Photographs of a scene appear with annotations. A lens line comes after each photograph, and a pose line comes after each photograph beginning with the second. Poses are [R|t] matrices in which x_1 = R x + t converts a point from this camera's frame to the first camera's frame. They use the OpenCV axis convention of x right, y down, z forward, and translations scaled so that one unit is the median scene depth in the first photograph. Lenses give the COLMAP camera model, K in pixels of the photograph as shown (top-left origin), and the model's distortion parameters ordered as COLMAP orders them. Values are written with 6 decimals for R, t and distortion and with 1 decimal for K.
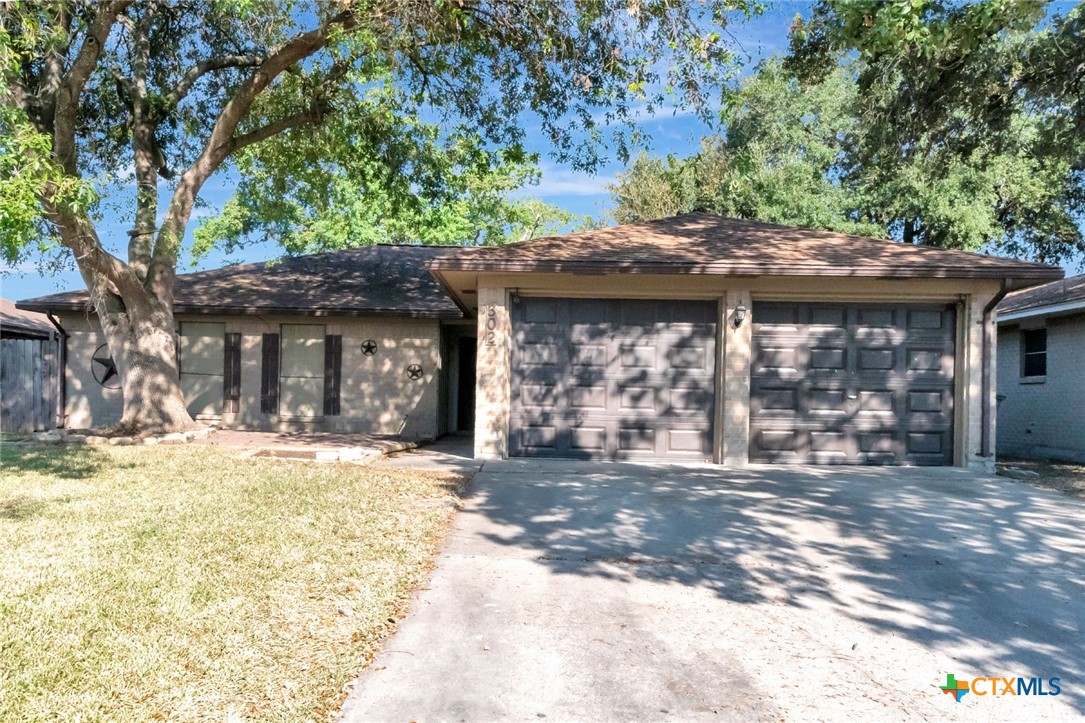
lens RADIAL K [[917.1, 0, 526.5], [0, 917.1, 319.2], [0, 0, 1]] dist [0.034596, 0.010543]
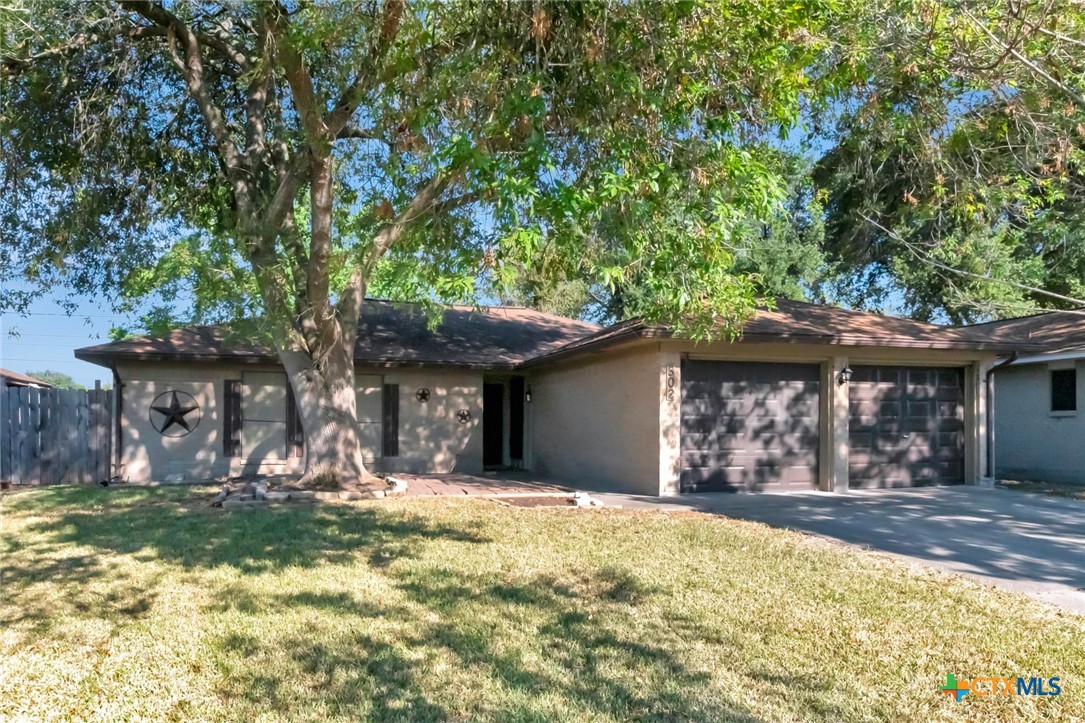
lens RADIAL K [[758.9, 0, 544.7], [0, 758.9, 367.5], [0, 0, 1]] dist [0.012609, -0.001158]
pose [[0.948470, 0.005539, 0.316820, -0.491630], [-0.010171, 0.999864, 0.012969, -0.024893], [-0.316705, -0.015523, 0.948397, 0.117889]]
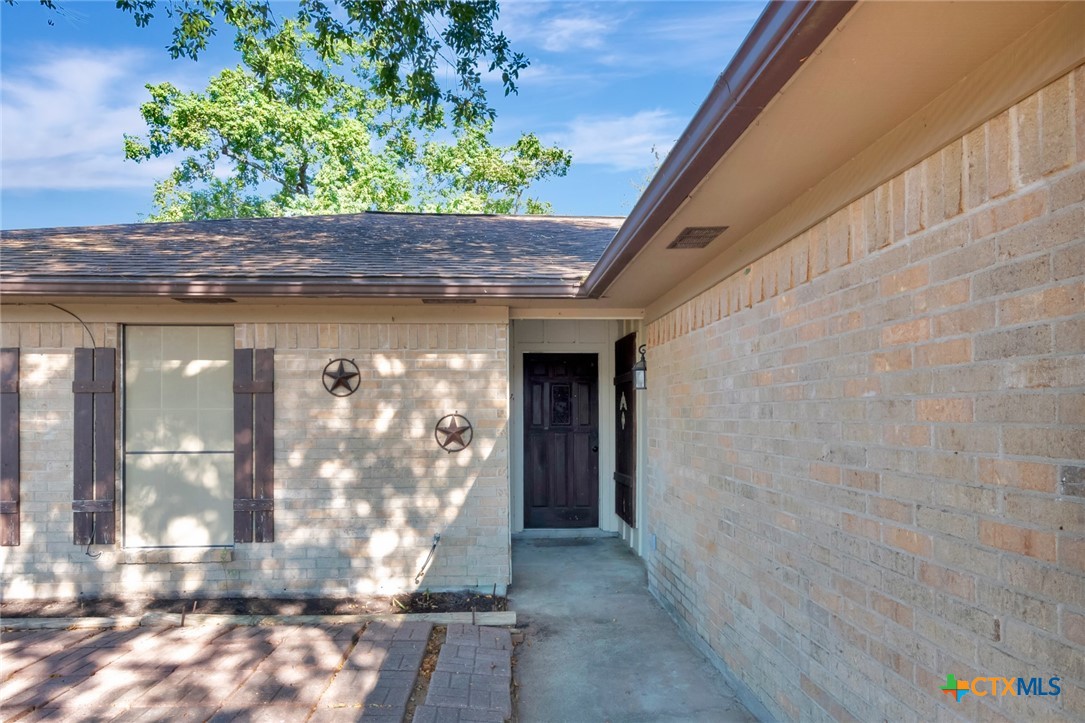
lens RADIAL K [[659.8, 0, 543.0], [0, 659.8, 360.5], [0, 0, 1]] dist [0.003344, 0.000535]
pose [[0.996501, -0.020412, 0.081056, -0.156691], [0.018983, 0.999651, 0.018360, 0.029834], [-0.081402, -0.016757, 0.996540, 1.048741]]
